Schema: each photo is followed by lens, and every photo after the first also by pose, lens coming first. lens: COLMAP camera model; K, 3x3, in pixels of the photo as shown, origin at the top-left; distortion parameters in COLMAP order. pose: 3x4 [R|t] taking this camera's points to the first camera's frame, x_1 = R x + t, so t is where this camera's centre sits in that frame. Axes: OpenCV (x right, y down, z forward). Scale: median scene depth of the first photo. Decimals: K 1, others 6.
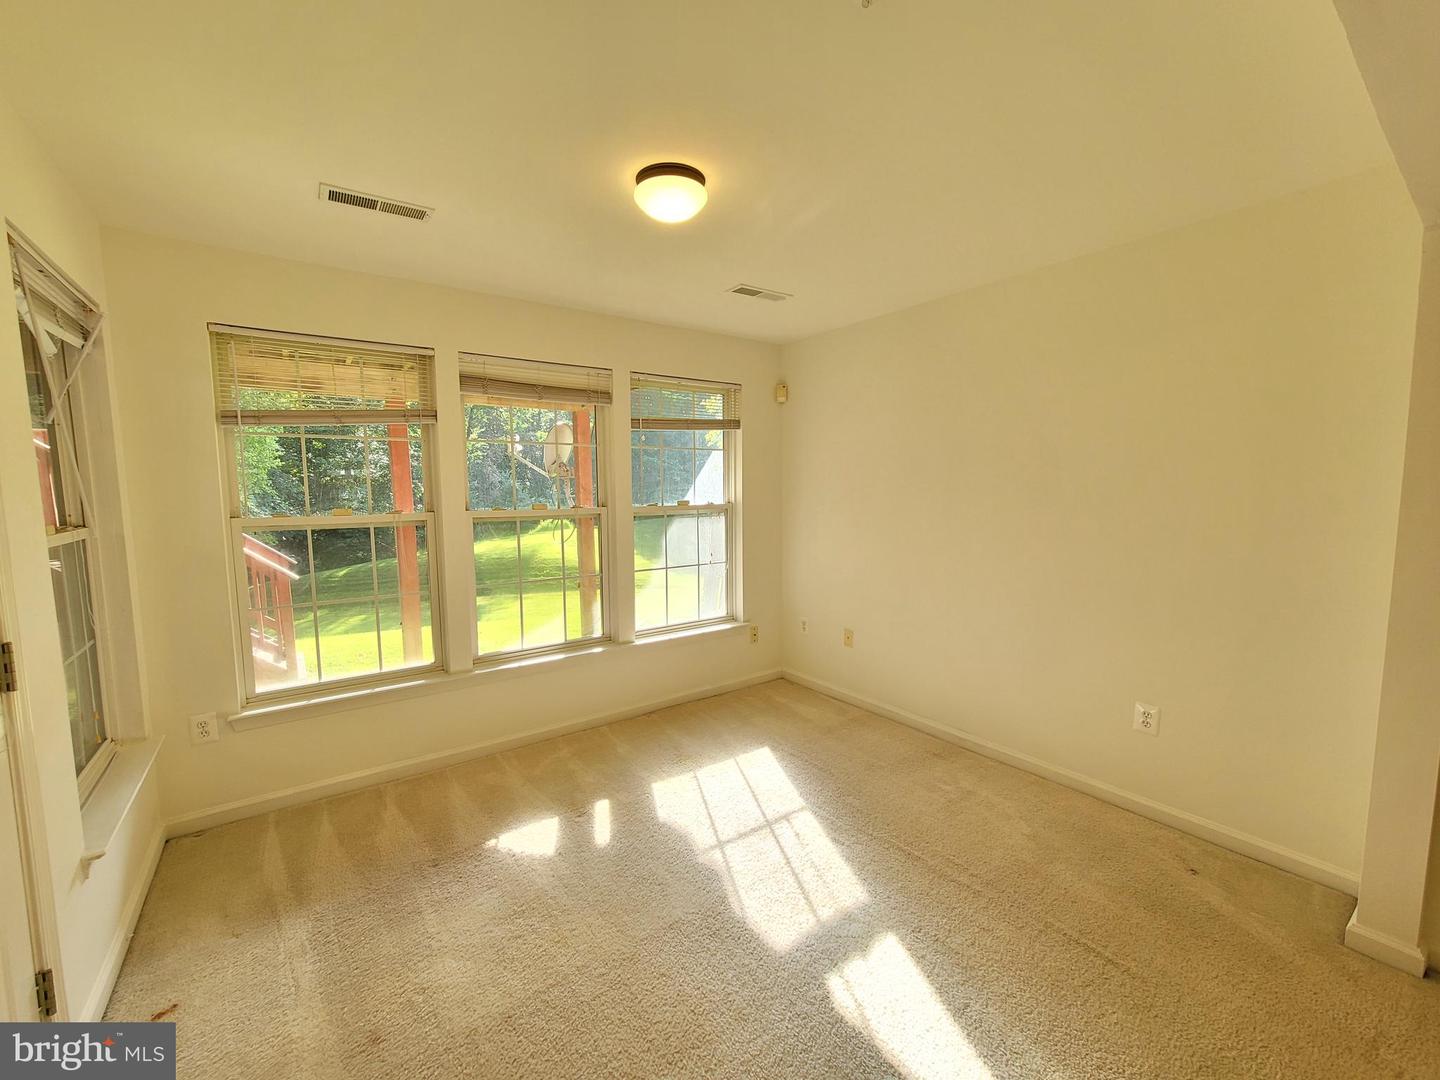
lens RADIAL K [[586.6, 0, 711.6], [0, 586.6, 540.3], [0, 0, 1]] dist [0.000415, 0.000339]
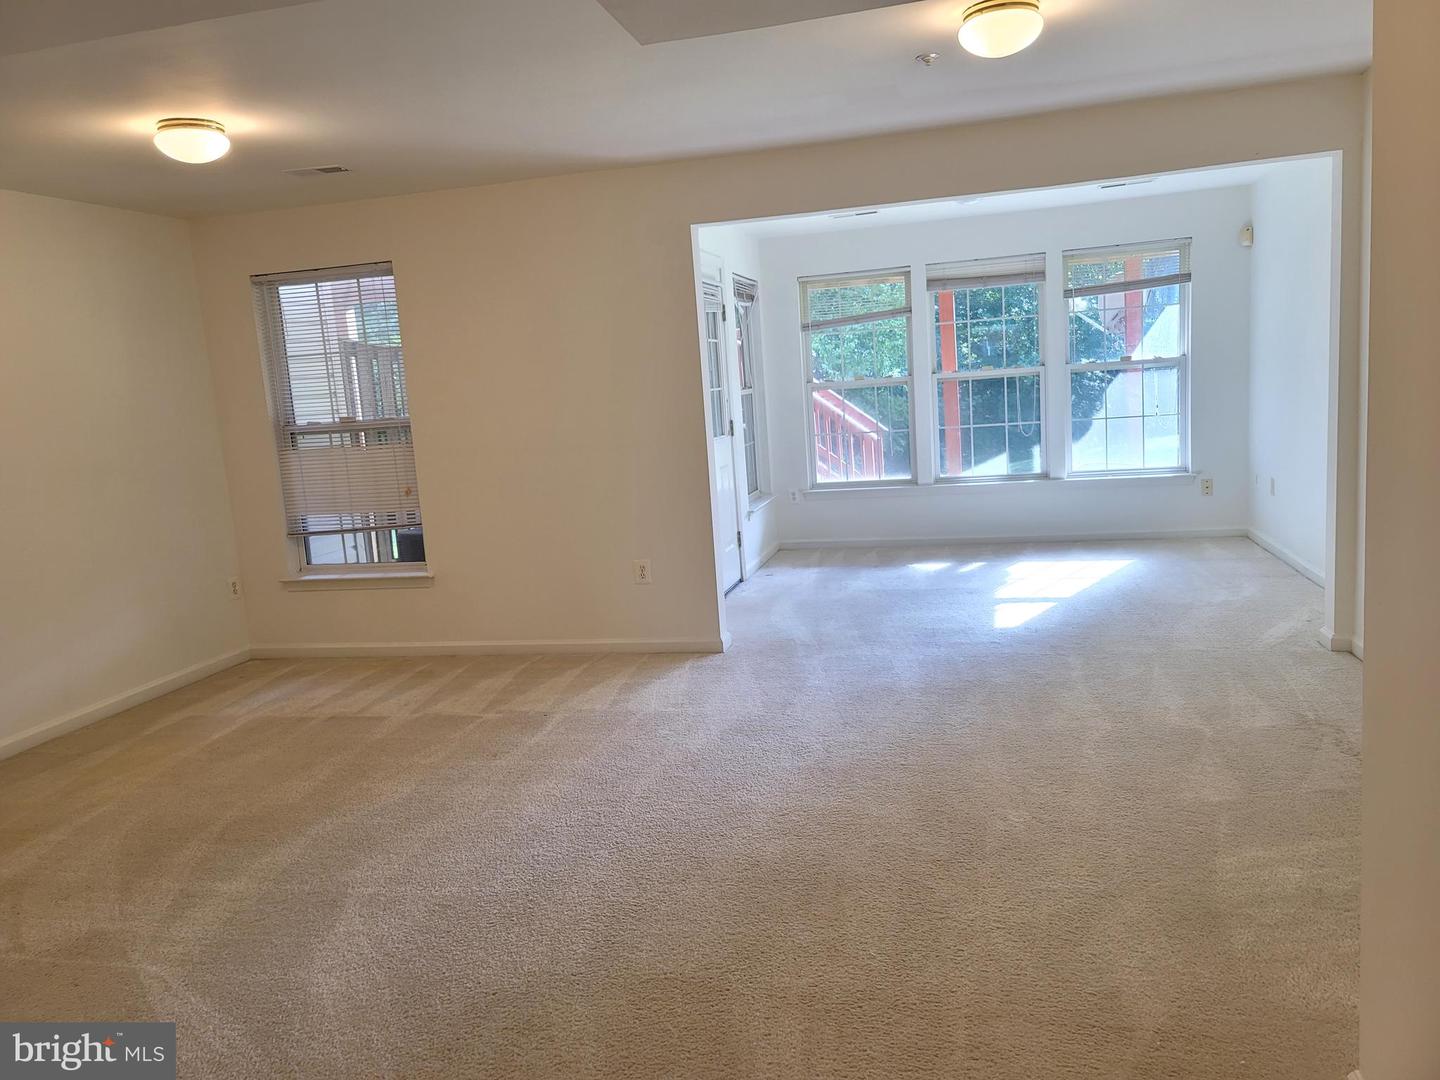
lens RADIAL K [[1057.7, 0, 729.2], [0, 1057.7, 529.9], [0, 0, 1]] dist [0.094843, -0.067411]
pose [[0.658135, 0.071318, -0.749515, 0.968176], [-0.007684, 0.996088, 0.088033, 0.082368], [0.752861, -0.052178, 0.656108, -0.868613]]
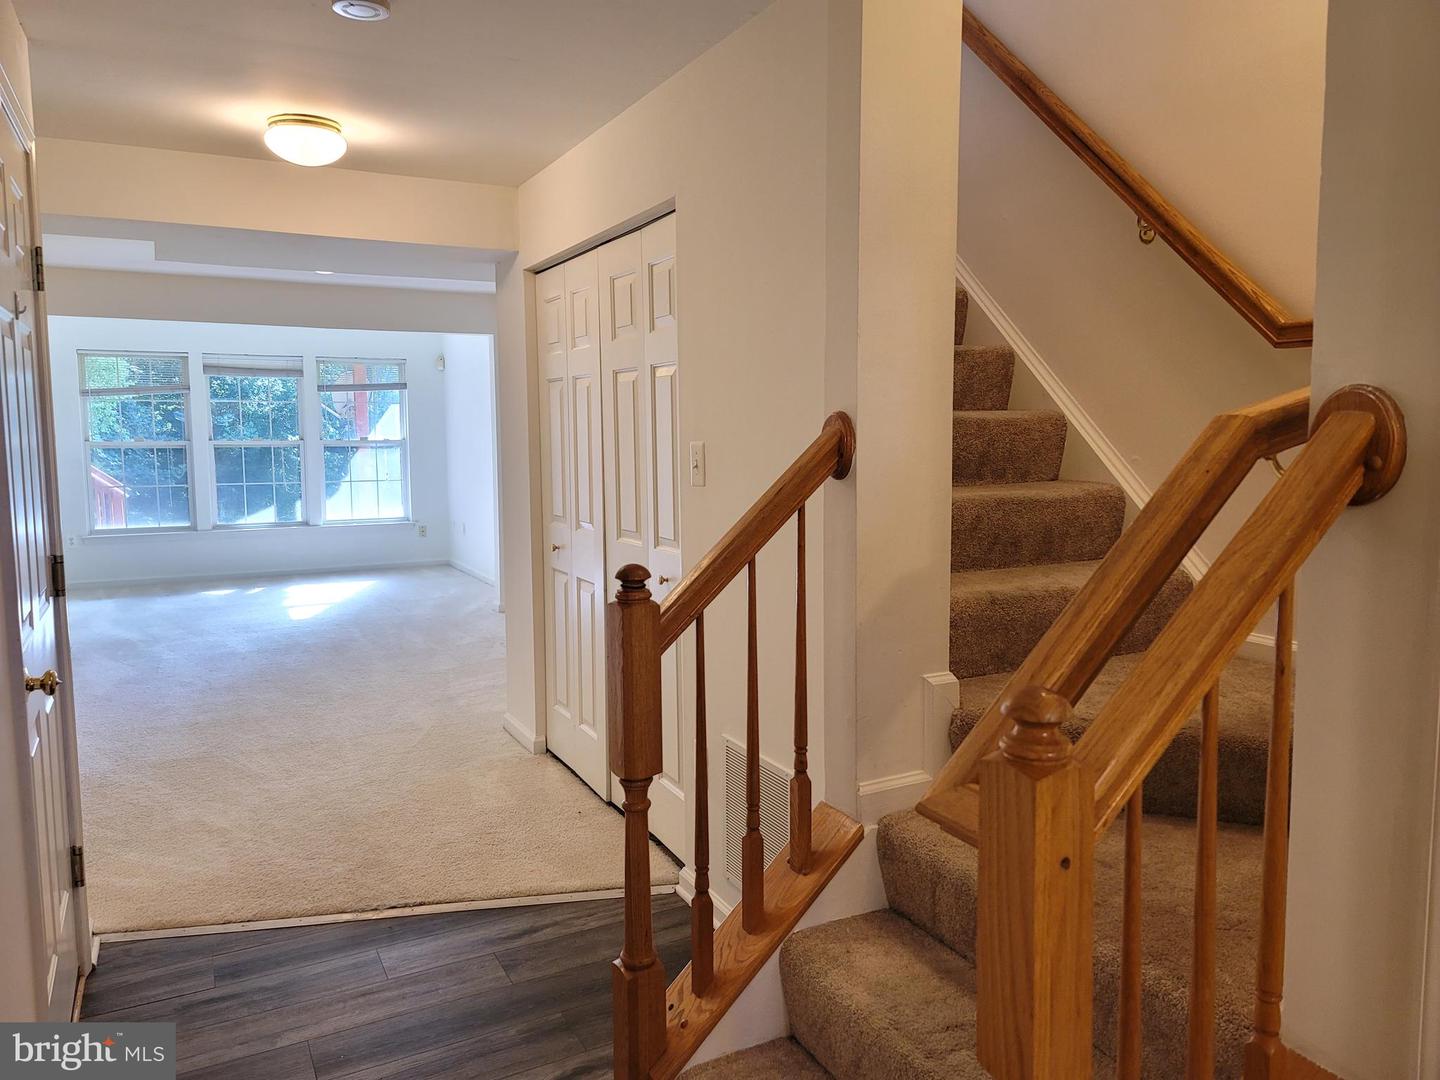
lens RADIAL K [[1057.7, 0, 729.2], [0, 1057.7, 529.9], [0, 0, 1]] dist [0.094843, -0.067411]
pose [[0.990661, 0.017255, -0.135253, 1.238108], [-0.016598, 0.999844, 0.005989, 0.136290], [0.135335, -0.003688, 0.990793, -1.573643]]
